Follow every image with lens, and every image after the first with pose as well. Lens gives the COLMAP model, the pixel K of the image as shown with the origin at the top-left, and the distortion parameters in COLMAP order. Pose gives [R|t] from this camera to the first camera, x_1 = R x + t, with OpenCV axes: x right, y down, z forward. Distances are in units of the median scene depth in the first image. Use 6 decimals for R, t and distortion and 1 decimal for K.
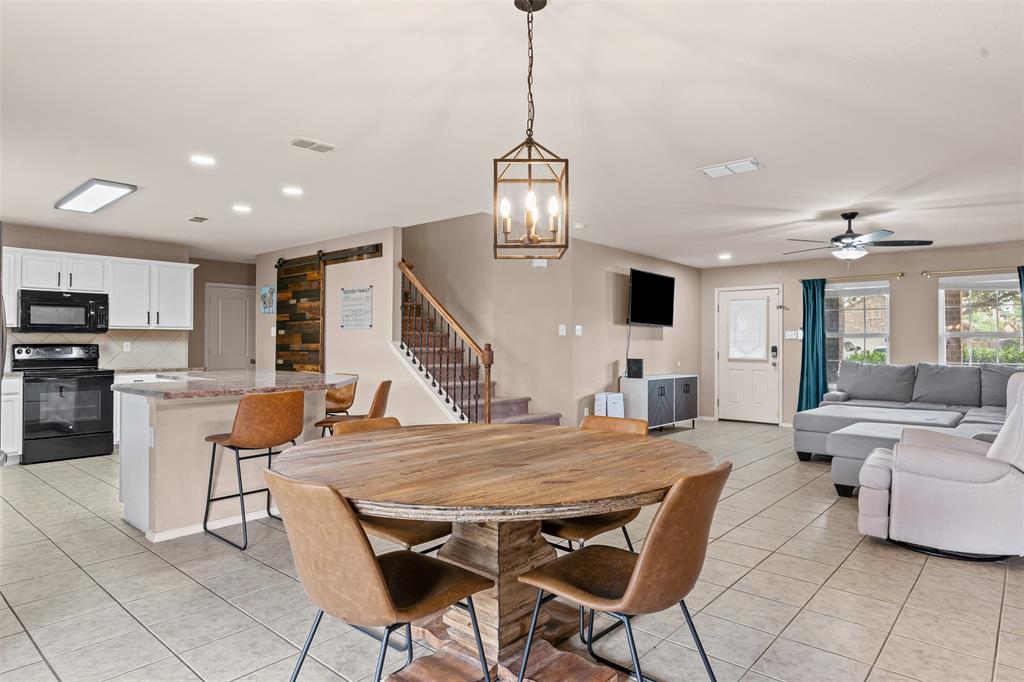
lens RADIAL K [[596.1, 0, 513.3], [0, 596.1, 338.4], [0, 0, 1]] dist [0.001680, 0.000704]
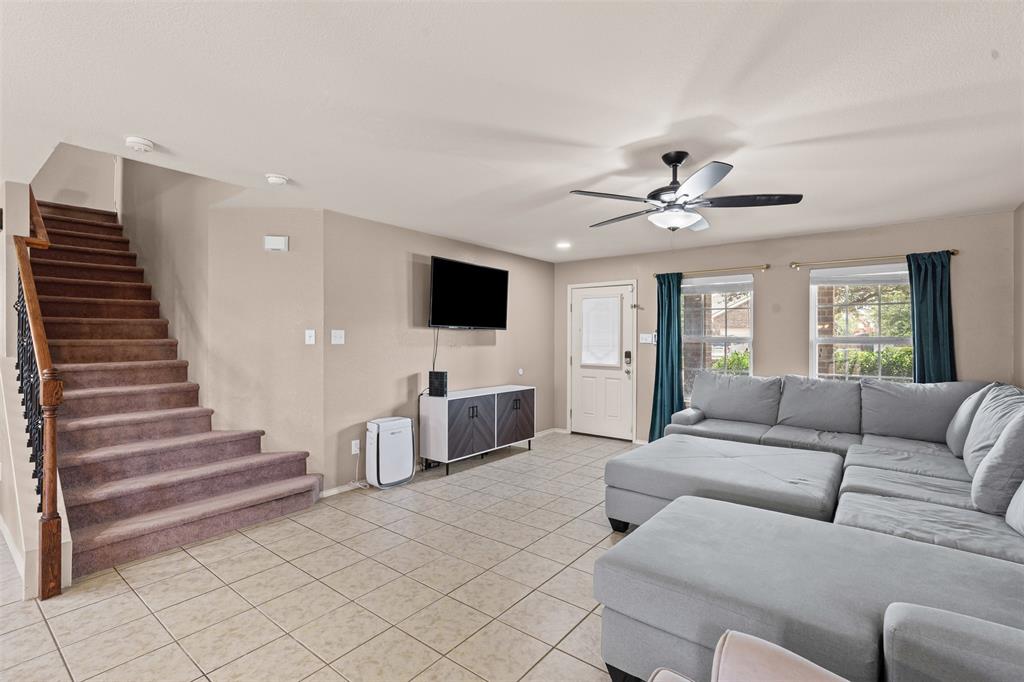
lens RADIAL K [[470.8, 0, 512.0], [0, 470.8, 341.0], [0, 0, 1]] dist [-0.000086, 0.000127]
pose [[0.998431, -0.002405, 0.055936, 0.254969], [0.001321, 0.999811, 0.019406, -0.017122], [-0.055972, -0.019302, 0.998246, 0.358582]]
